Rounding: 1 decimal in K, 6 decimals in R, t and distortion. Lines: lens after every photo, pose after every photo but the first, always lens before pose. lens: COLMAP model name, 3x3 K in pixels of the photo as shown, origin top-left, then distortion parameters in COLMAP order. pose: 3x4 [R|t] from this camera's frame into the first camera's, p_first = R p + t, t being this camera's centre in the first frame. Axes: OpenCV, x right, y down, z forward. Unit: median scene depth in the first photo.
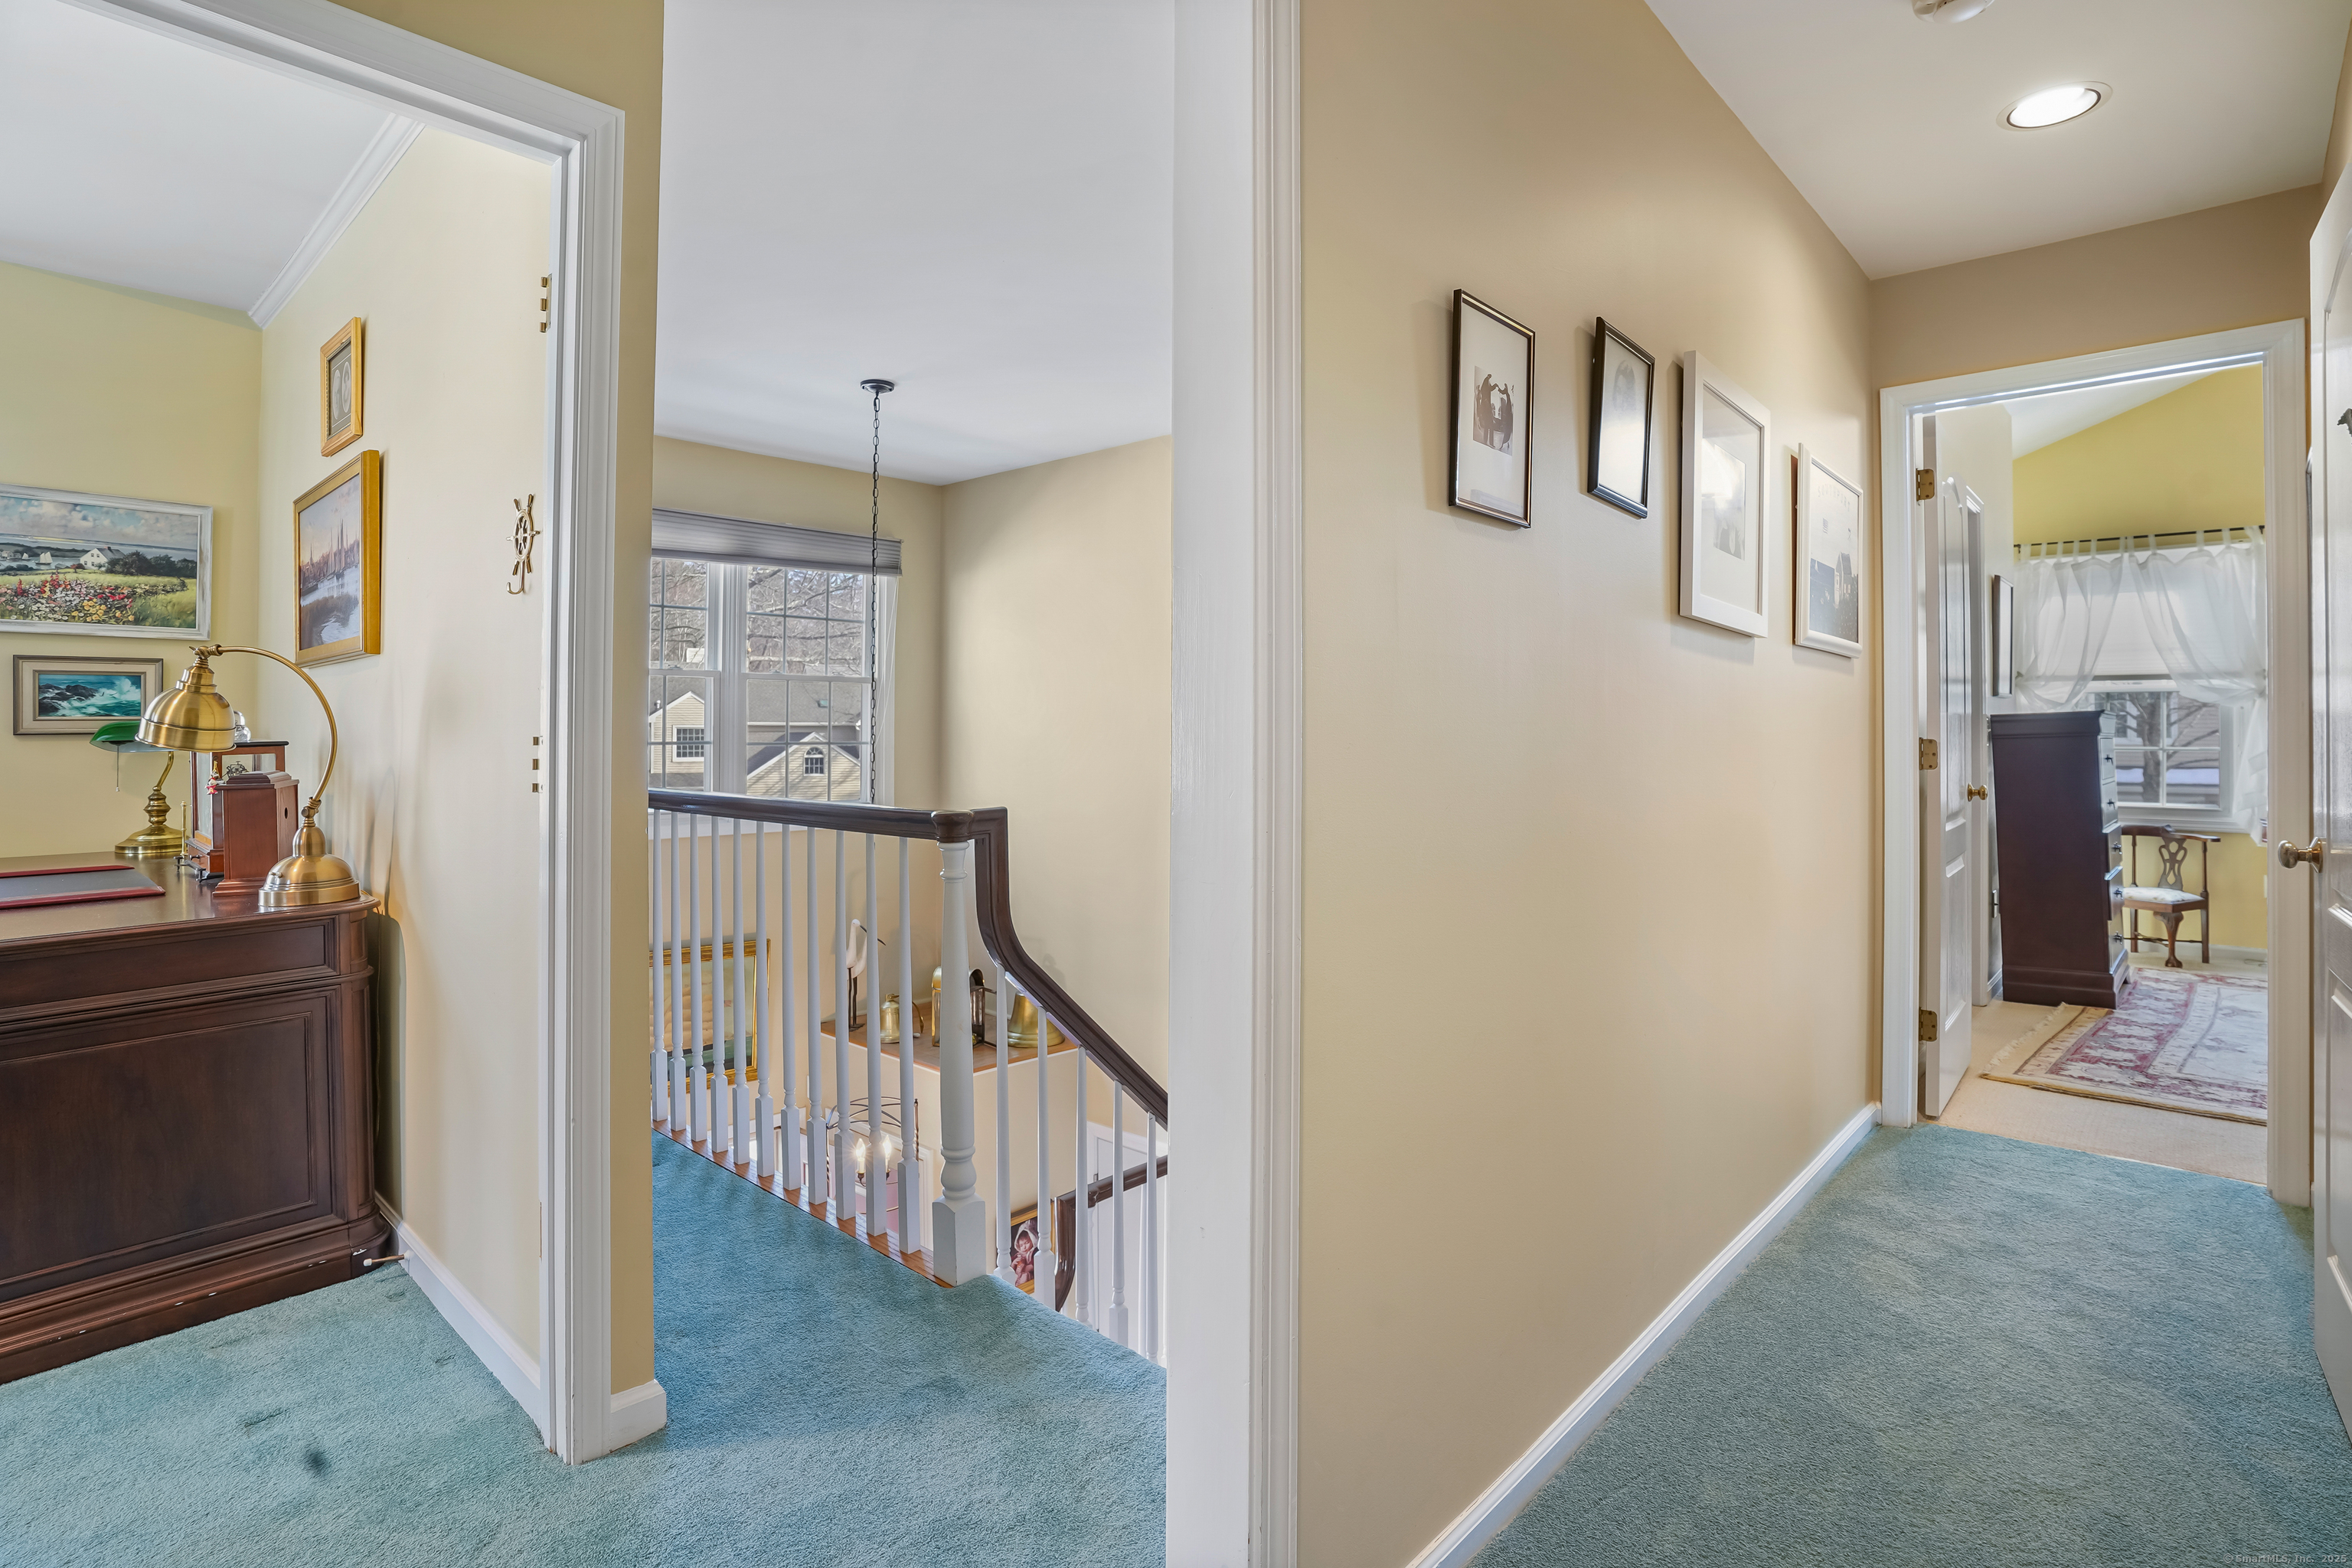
lens RADIAL K [[1162.8, 0, 1148.9], [0, 1162.8, 727.1], [0, 0, 1]] dist [-0.053125, 0.018234]
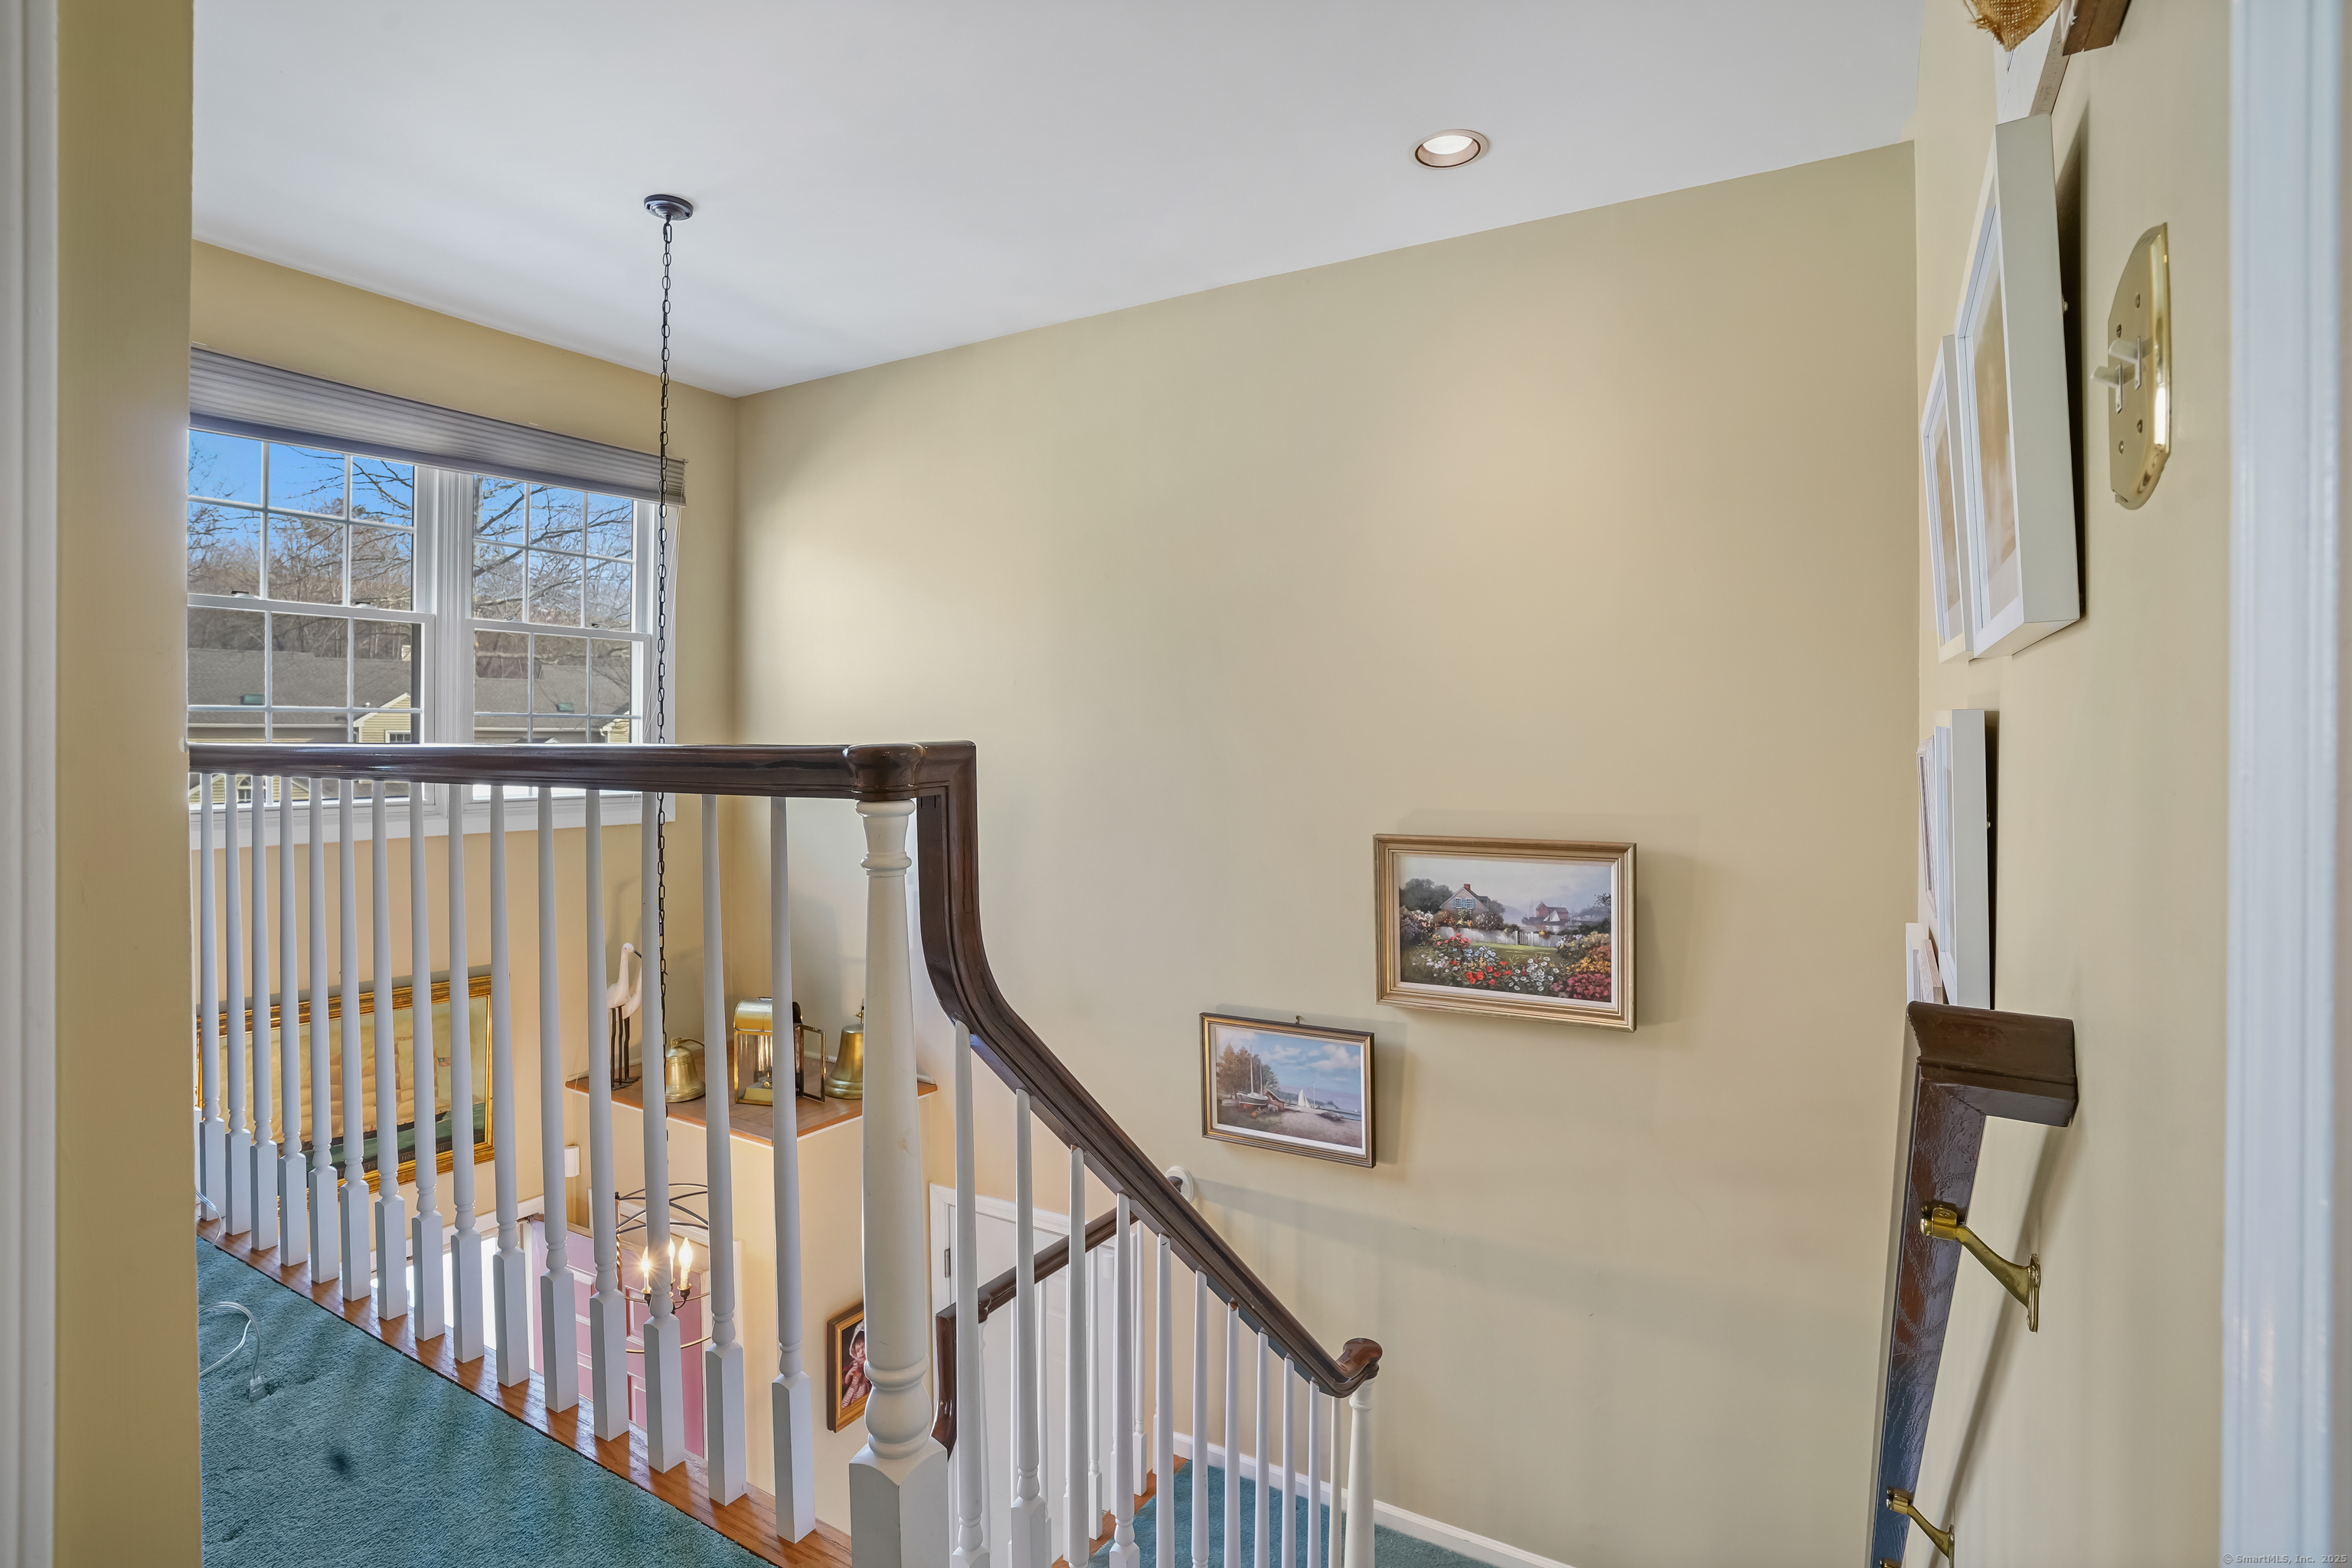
lens RADIAL K [[1162.8, 0, 1144.1], [0, 1162.8, 747.1], [0, 0, 1]] dist [-0.053125, 0.018234]
pose [[0.981015, -0.000722, 0.193931, -0.089784], [-0.001199, 0.999951, 0.009787, 0.039673], [-0.193928, -0.009834, 0.980966, 0.258687]]
